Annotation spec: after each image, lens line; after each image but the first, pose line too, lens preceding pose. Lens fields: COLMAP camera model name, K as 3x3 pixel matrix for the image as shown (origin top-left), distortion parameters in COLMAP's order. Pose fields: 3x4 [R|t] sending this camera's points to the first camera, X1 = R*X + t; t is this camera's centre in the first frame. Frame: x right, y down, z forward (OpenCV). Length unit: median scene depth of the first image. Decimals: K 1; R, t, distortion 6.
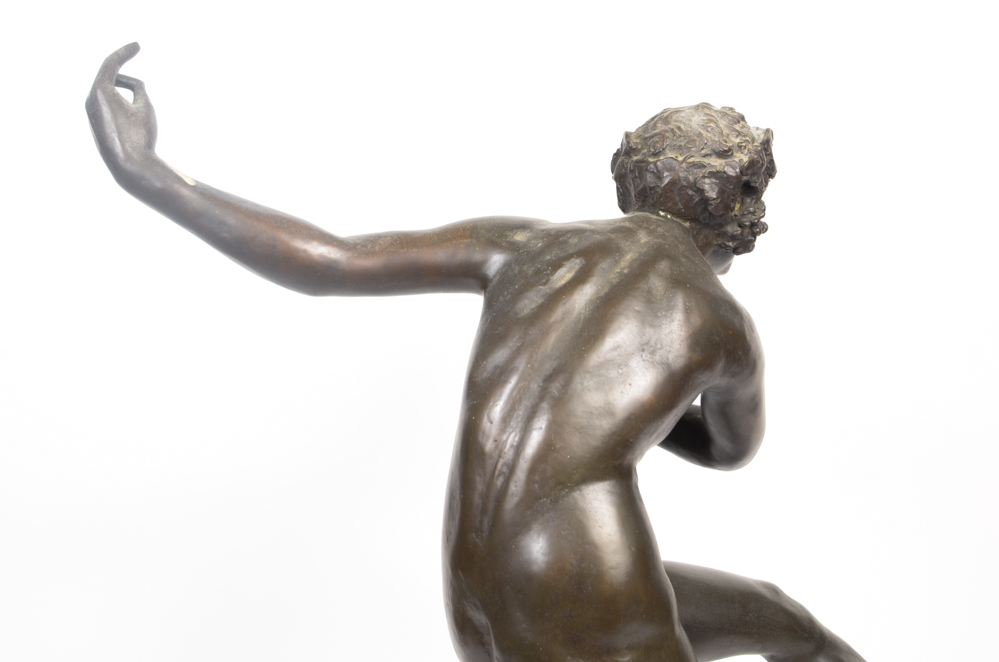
lens RADIAL K [[1478.1, 0, 499.5], [0, 1478.1, 331.0], [0, 0, 1]] dist [-0.002227, -0.009812]
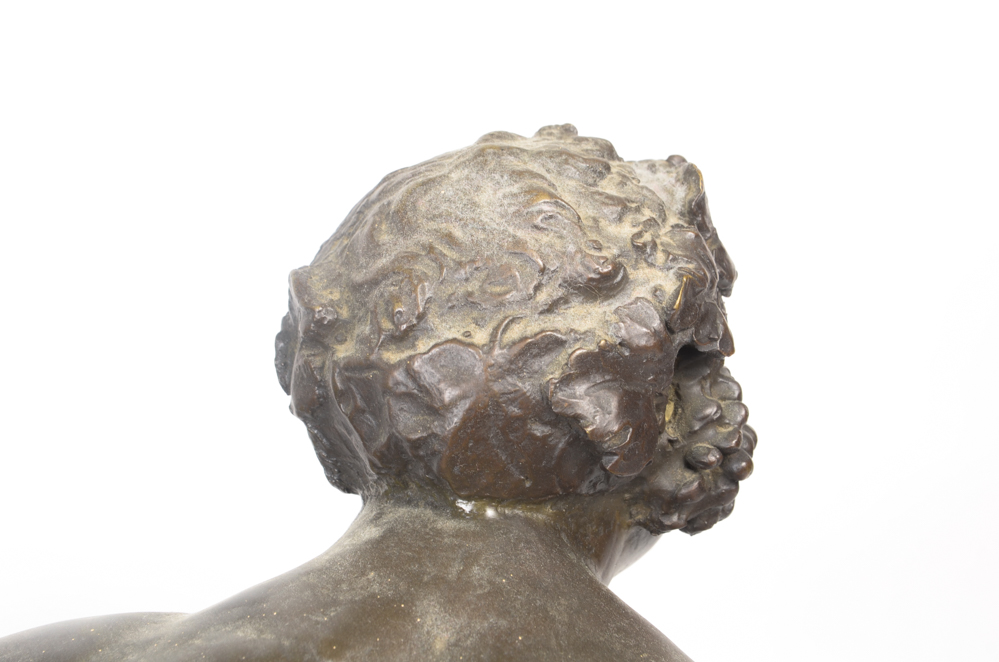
lens RADIAL K [[1478.1, 0, 499.5], [0, 1478.1, 331.0], [0, 0, 1]] dist [-0.002227, -0.009812]
pose [[0.949840, -0.265046, 0.165993, 0.072743], [0.256067, 0.963842, 0.073738, -0.138980], [-0.179536, -0.027534, 0.983366, 0.677759]]
